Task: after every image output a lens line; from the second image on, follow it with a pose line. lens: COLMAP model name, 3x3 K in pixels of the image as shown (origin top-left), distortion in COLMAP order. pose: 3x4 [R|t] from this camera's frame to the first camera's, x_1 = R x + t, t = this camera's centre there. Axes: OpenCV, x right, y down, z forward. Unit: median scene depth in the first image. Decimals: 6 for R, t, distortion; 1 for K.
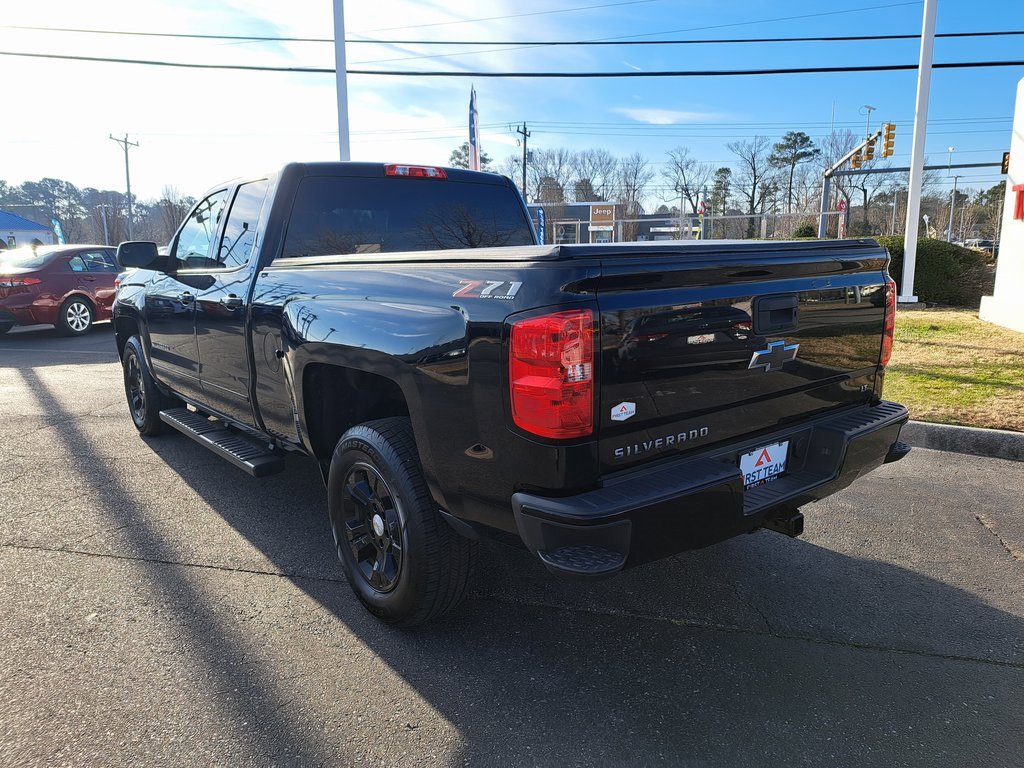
lens RADIAL K [[728.6, 0, 532.0], [0, 728.6, 391.8], [0, 0, 1]] dist [0.037408, -0.025217]
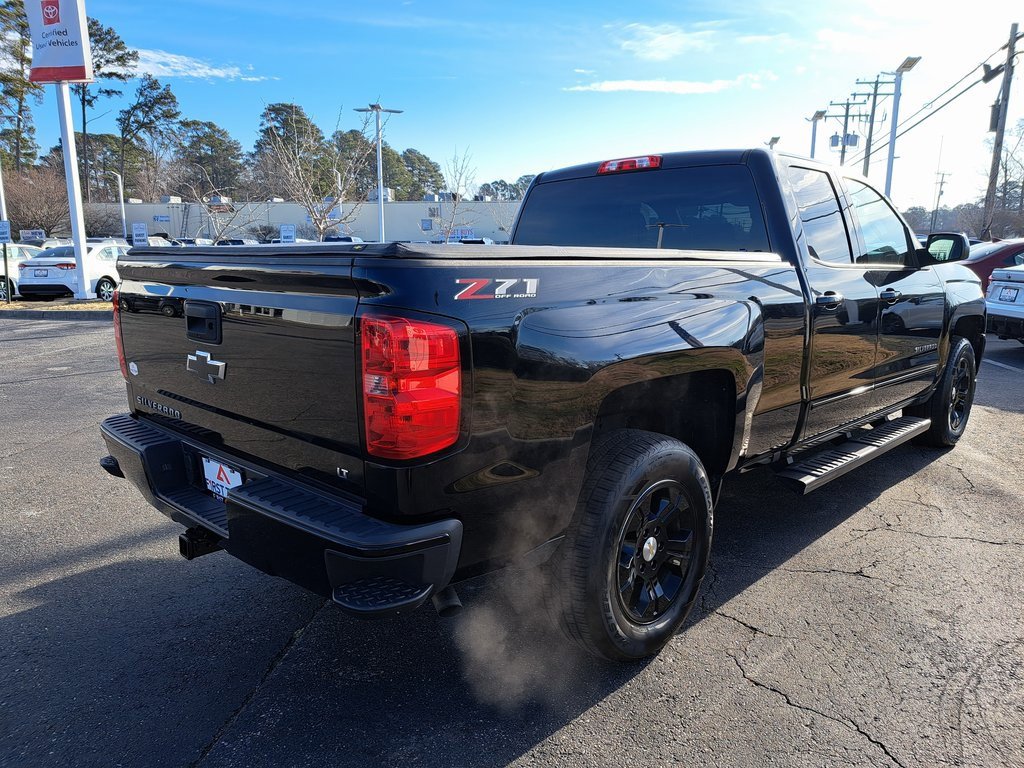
lens RADIAL K [[728.6, 0, 518.7], [0, 728.6, 369.7], [0, 0, 1]] dist [0.037408, -0.025217]
pose [[0.143071, 0.175609, -0.974008, 0.789119], [-0.184061, 0.971685, 0.148154, -0.156457], [0.972446, 0.158080, 0.171343, 0.740369]]
